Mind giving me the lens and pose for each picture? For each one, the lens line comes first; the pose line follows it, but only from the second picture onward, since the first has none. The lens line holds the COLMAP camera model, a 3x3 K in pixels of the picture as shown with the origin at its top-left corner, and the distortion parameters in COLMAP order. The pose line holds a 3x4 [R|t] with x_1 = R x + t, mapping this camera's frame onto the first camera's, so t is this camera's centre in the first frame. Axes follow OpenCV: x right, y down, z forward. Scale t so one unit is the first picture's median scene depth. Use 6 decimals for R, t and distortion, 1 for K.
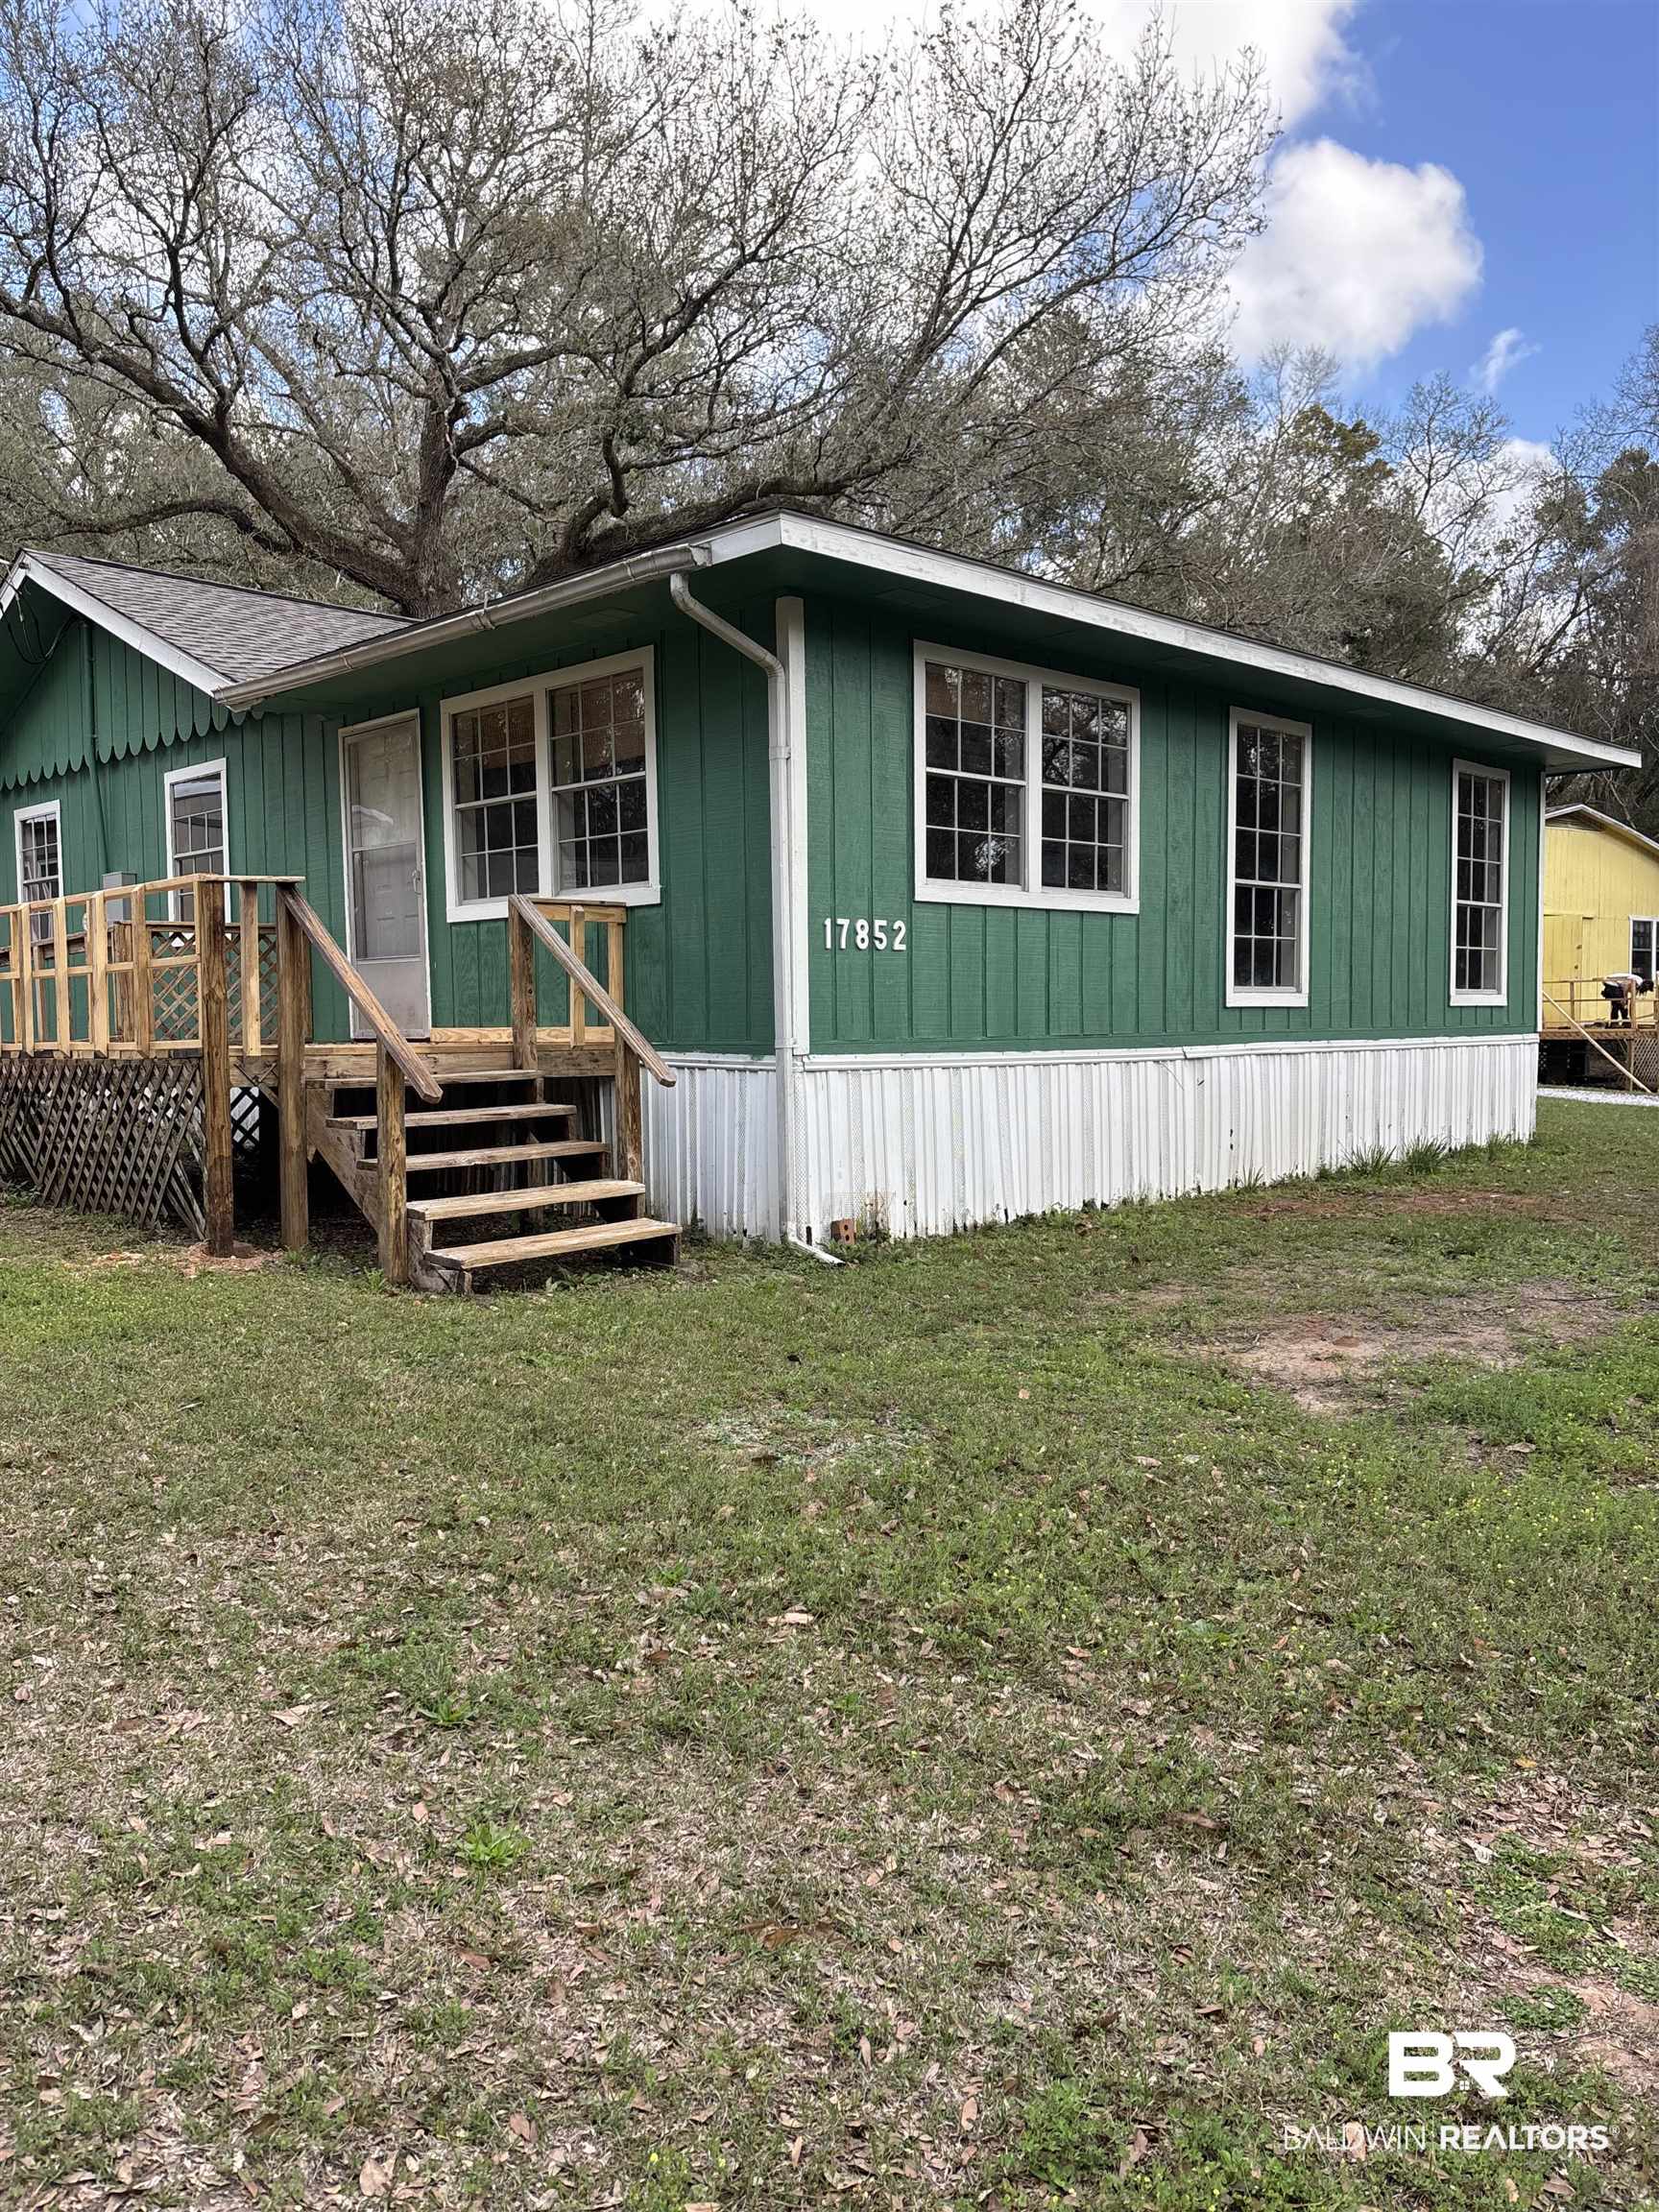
lens RADIAL K [[1672.7, 0, 825.3], [0, 1672.7, 1114.7], [0, 0, 1]] dist [0.063464, -0.055334]
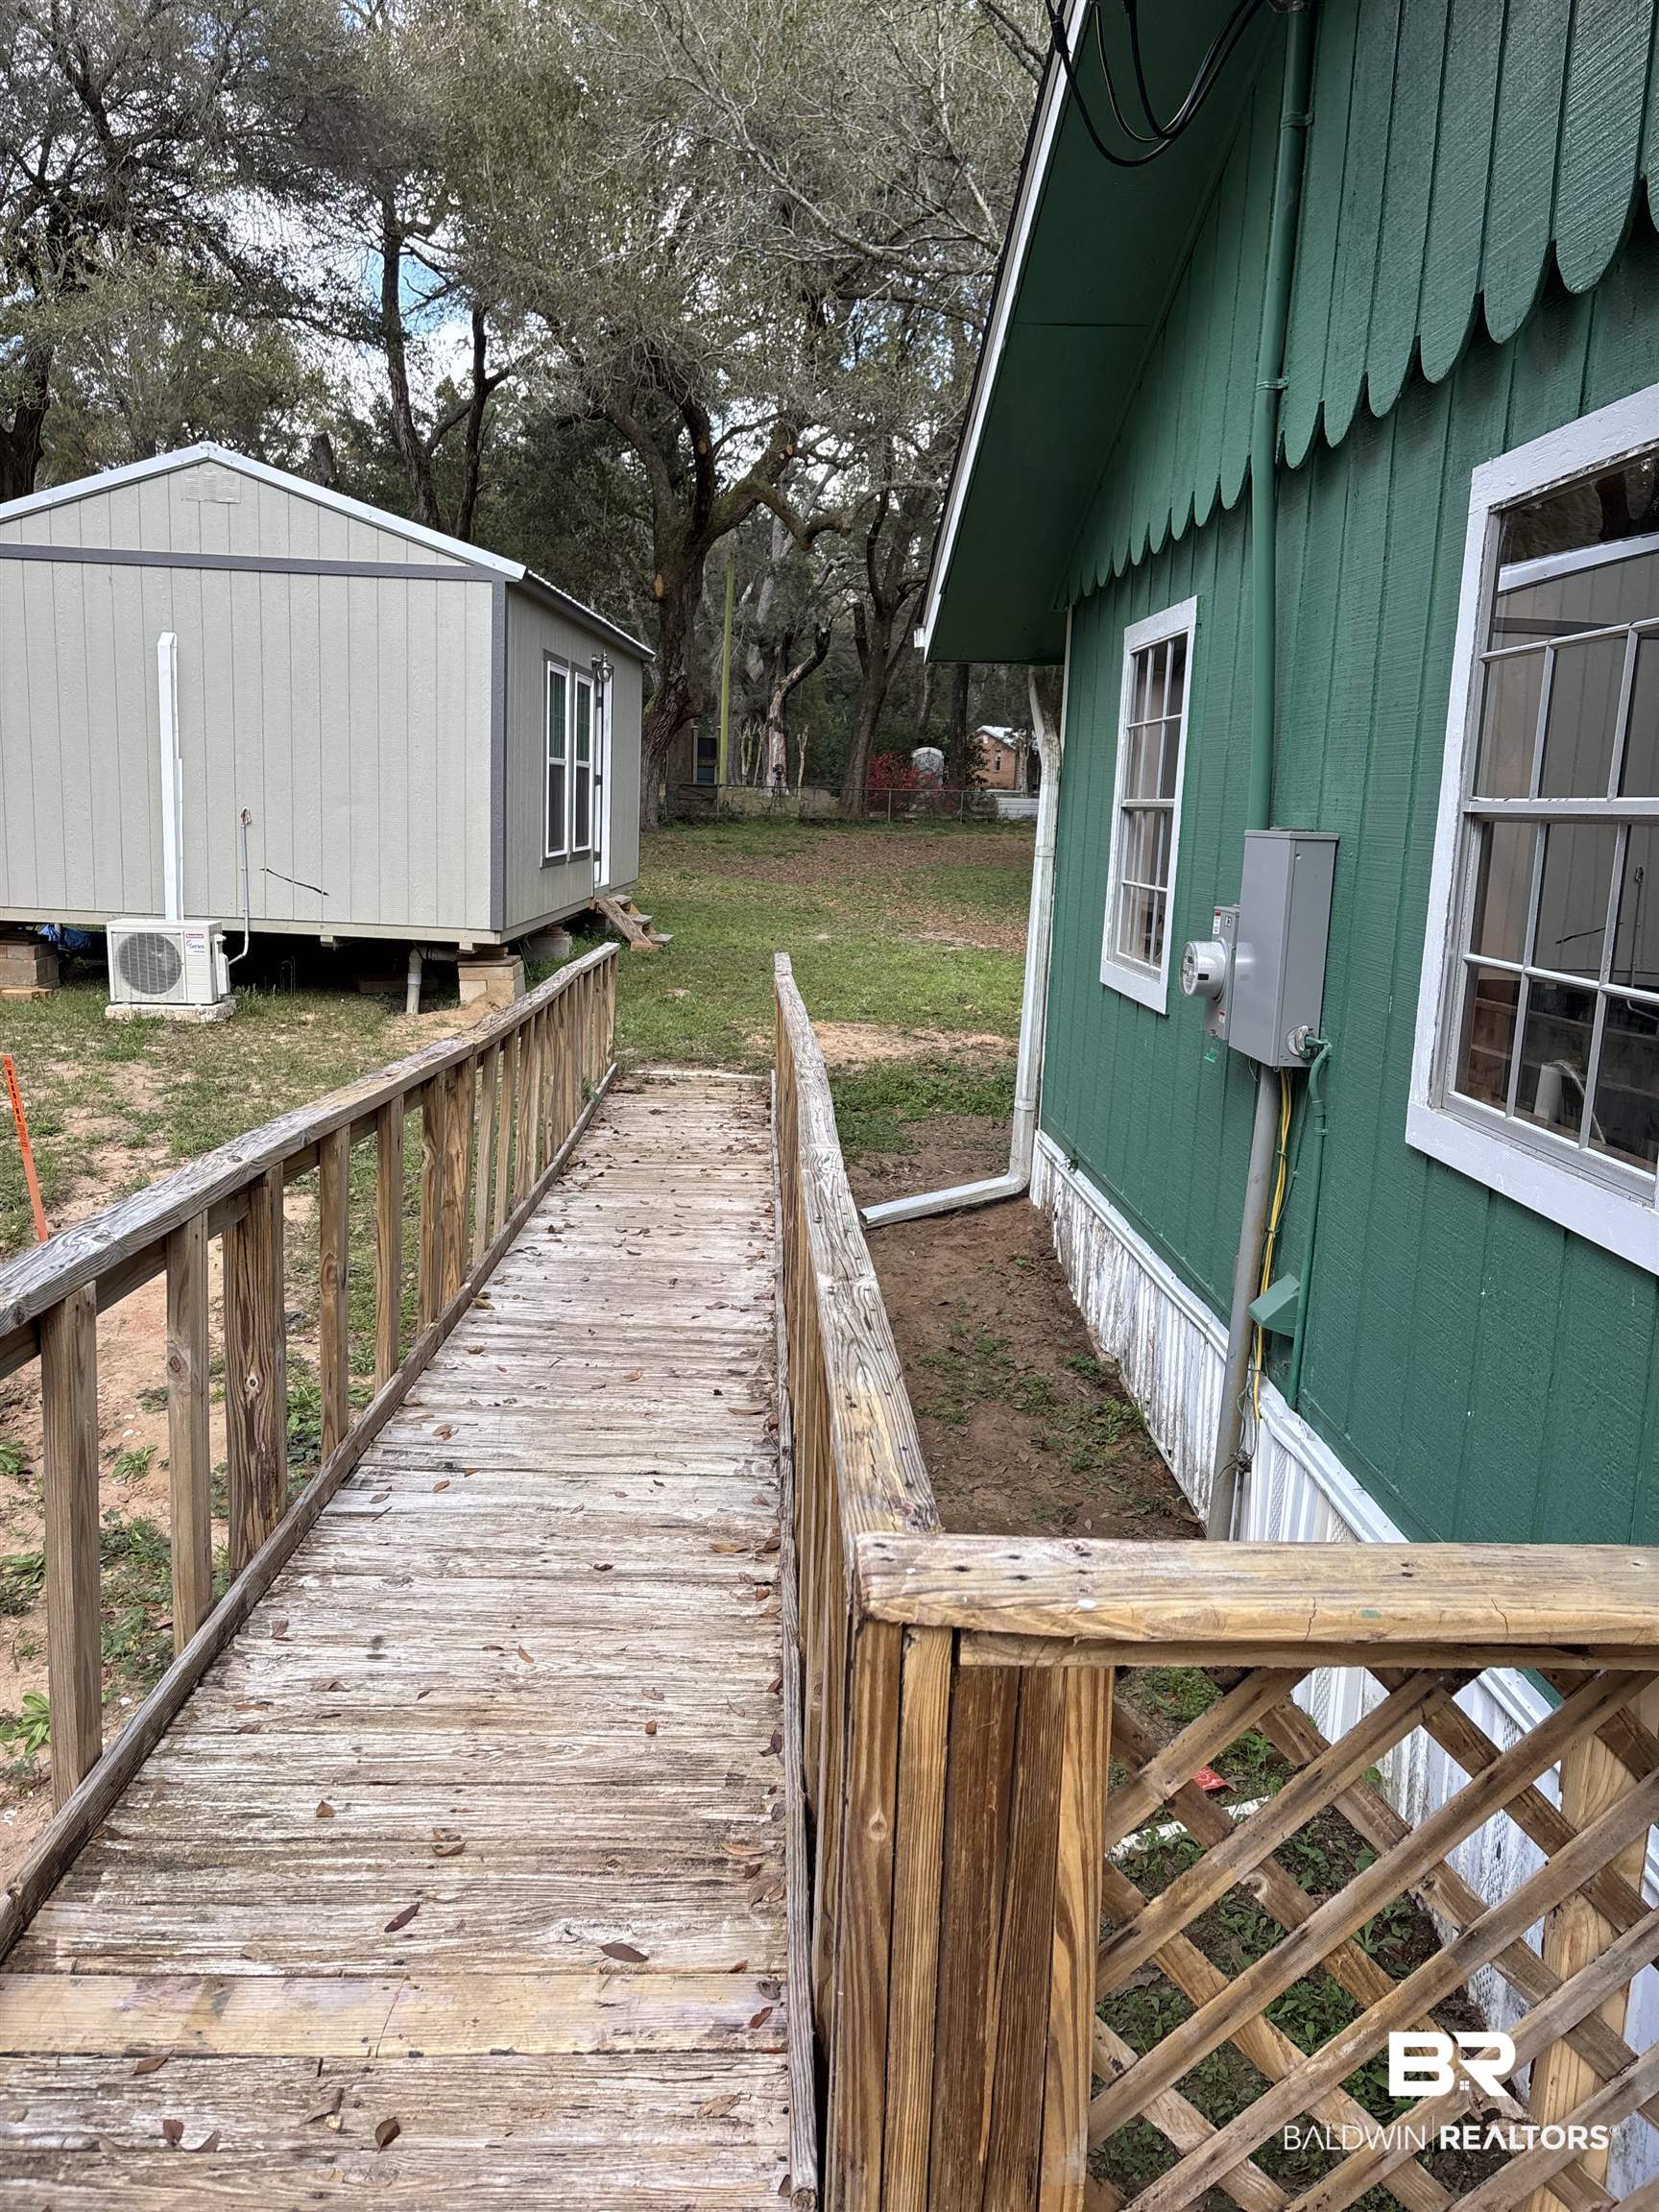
lens RADIAL K [[1672.7, 0, 828.0], [0, 1672.7, 1100.5], [0, 0, 1]] dist [0.063464, -0.055334]
pose [[0.740788, 0.158419, -0.652791, -0.267973], [-0.085762, 0.986145, 0.141995, -0.130004], [0.666242, -0.049203, 0.744111, 0.703534]]
